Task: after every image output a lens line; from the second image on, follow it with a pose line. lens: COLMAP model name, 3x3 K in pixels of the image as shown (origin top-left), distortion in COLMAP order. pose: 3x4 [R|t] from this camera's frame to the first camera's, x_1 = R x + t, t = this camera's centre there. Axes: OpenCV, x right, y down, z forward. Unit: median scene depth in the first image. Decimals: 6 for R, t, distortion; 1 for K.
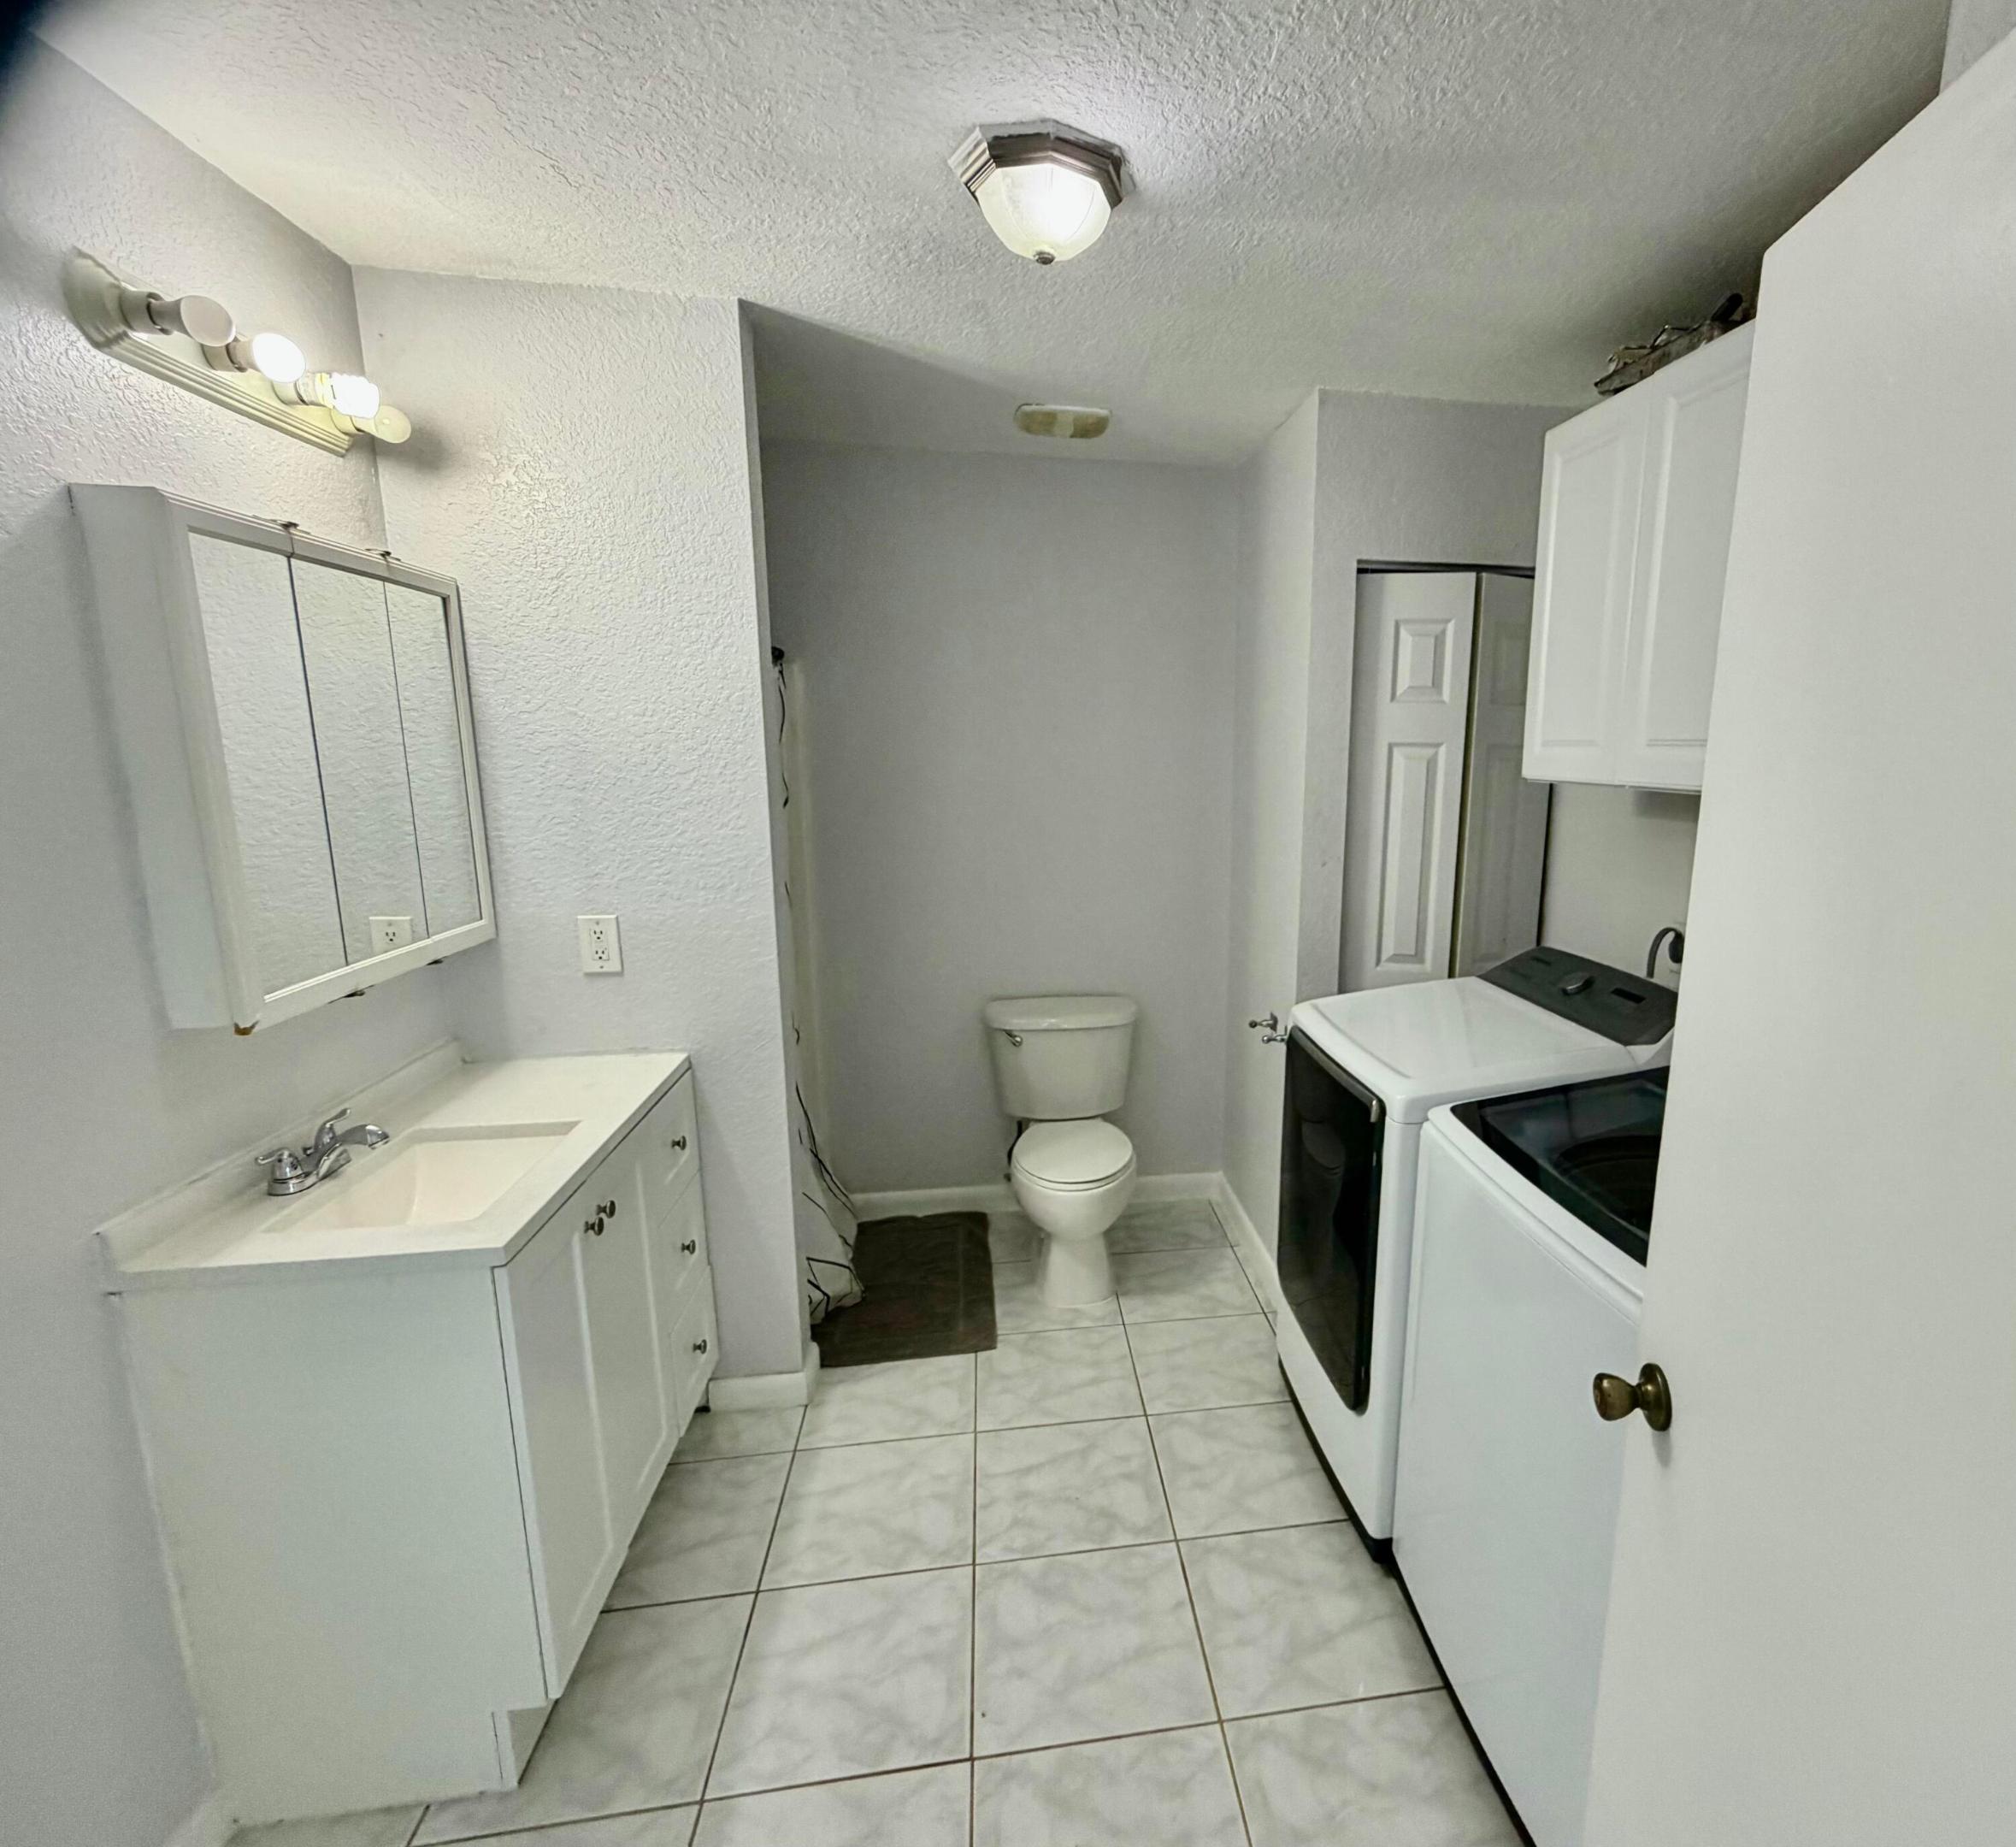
lens RADIAL K [[1041.0, 0, 1164.2], [0, 1041.0, 952.2], [0, 0, 1]] dist [-0.002166, -0.000383]
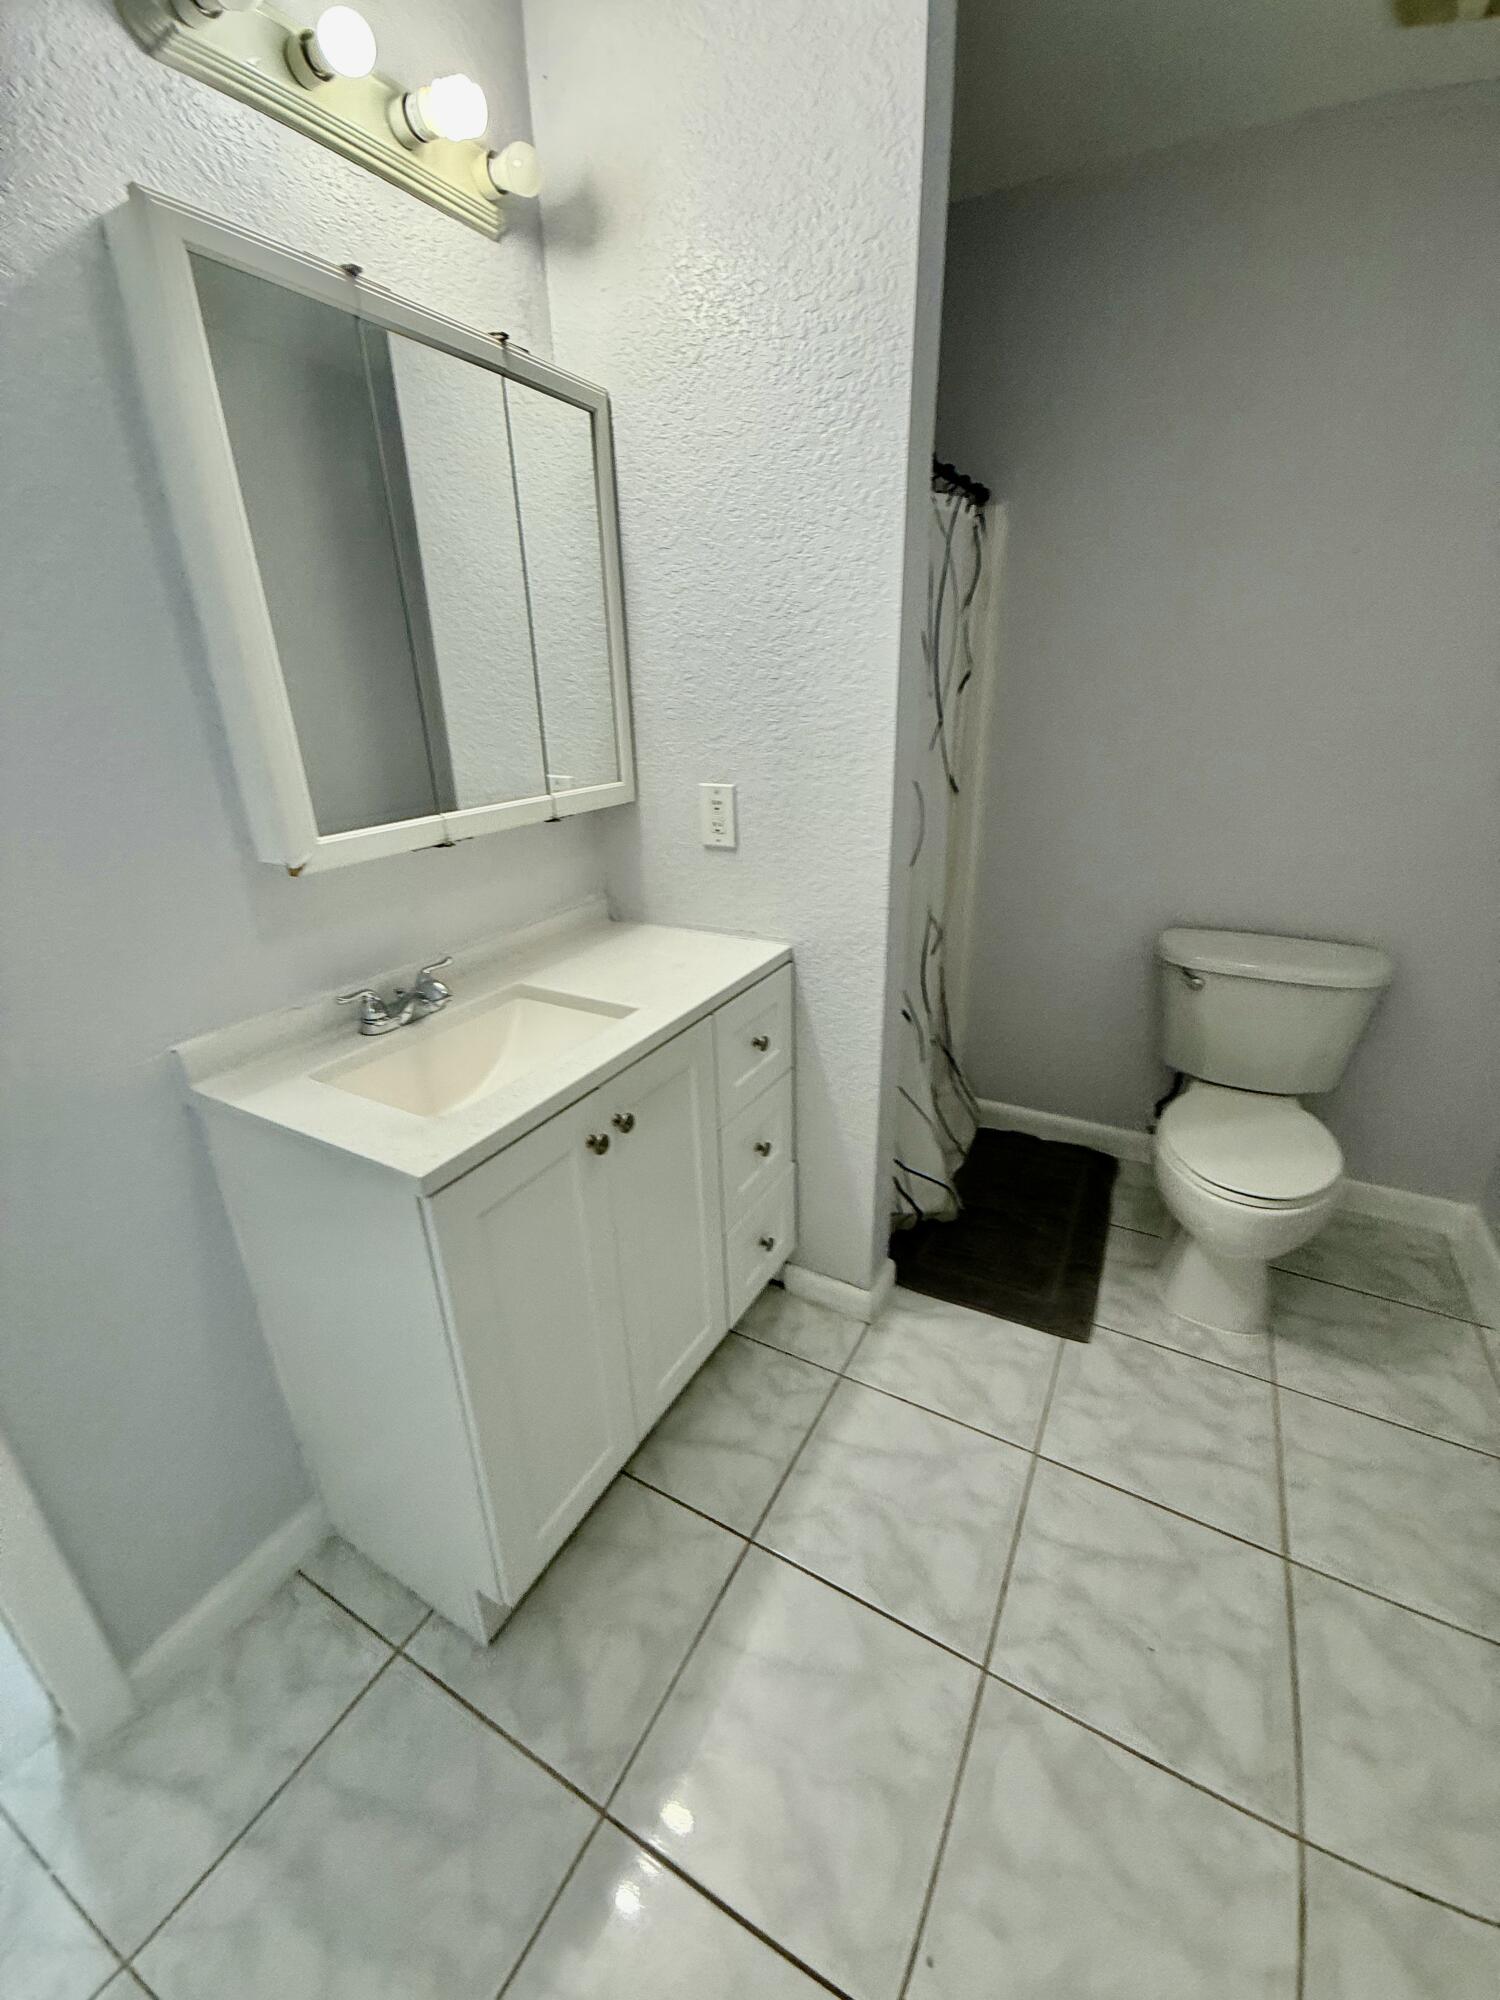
lens RADIAL K [[795.1, 0, 748.1], [0, 795.1, 990.5], [0, 0, 1]] dist [0.002043, 0.000598]
pose [[0.779025, 0.203184, -0.593158, -0.064720], [-0.092824, 0.972986, 0.211381, -0.008406], [0.620084, -0.109611, 0.776841, 0.442972]]
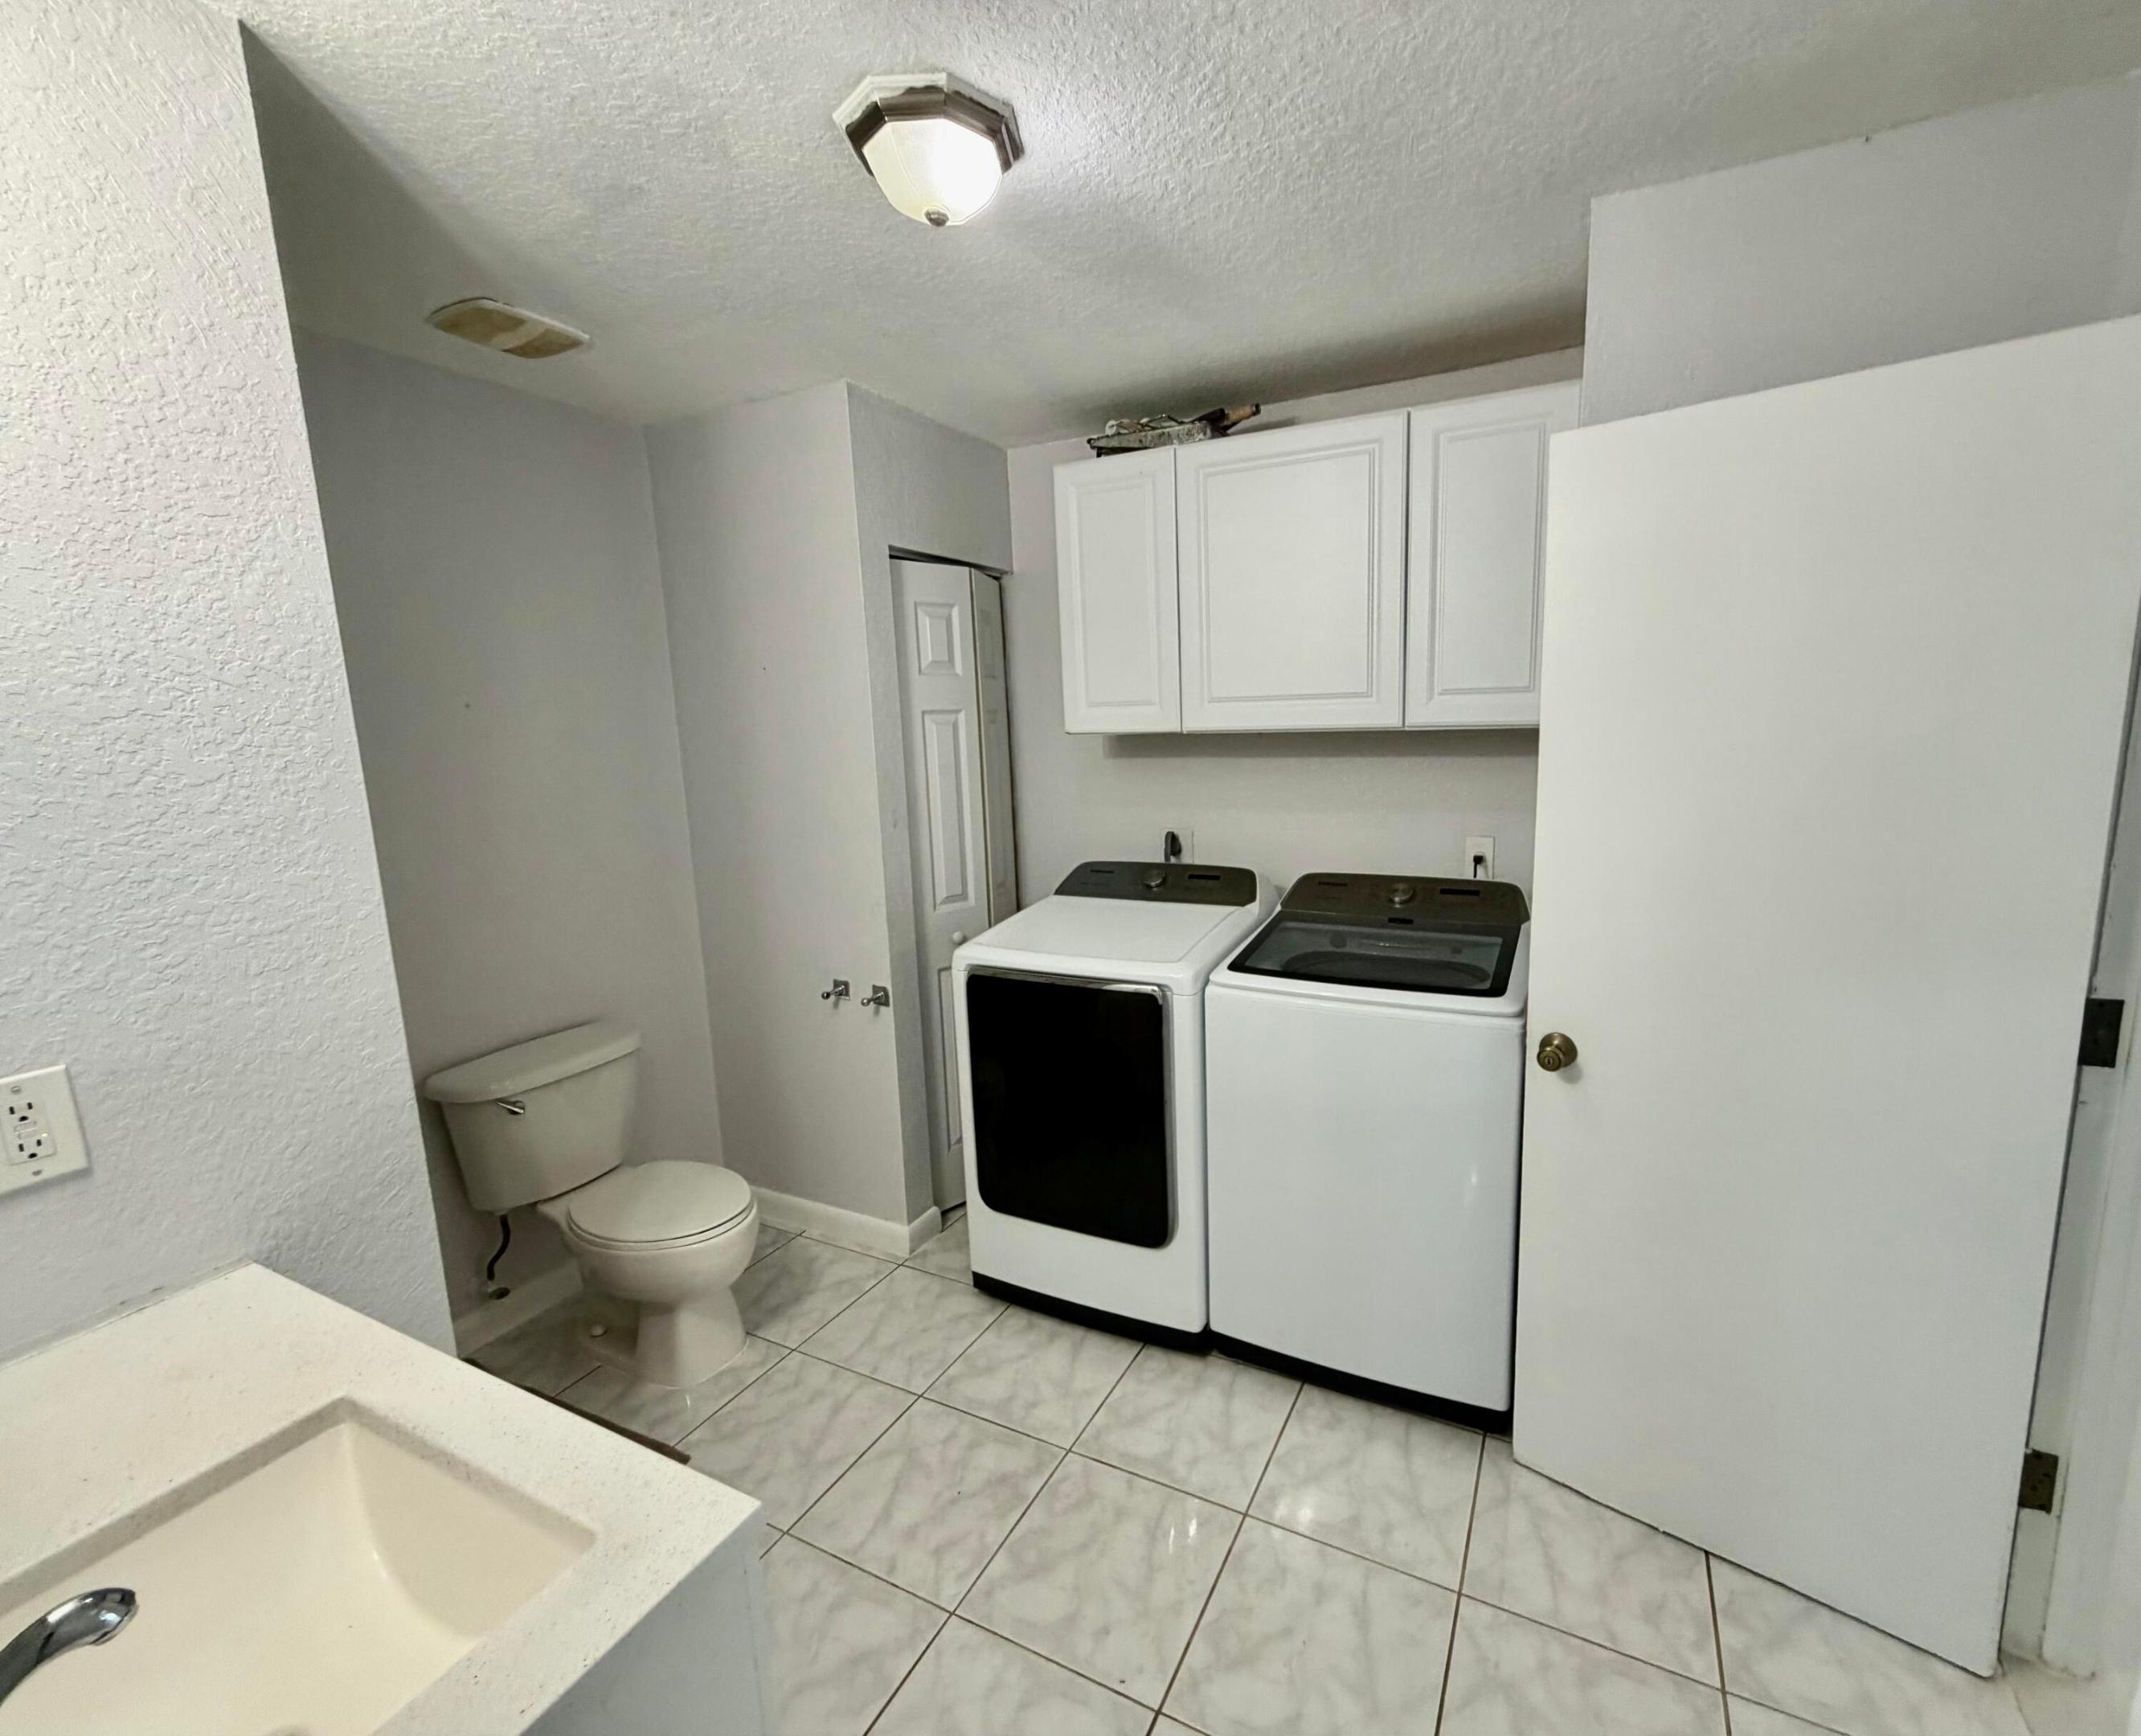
lens RADIAL K [[934.1, 0, 1149.0], [0, 934.1, 869.0], [0, 0, 1]] dist [0.001908, -0.000120]
pose [[0.577762, -0.160561, 0.800257, -0.570930], [0.194236, 0.979340, 0.056259, -0.052130], [-0.792757, 0.122934, 0.597013, 0.272241]]
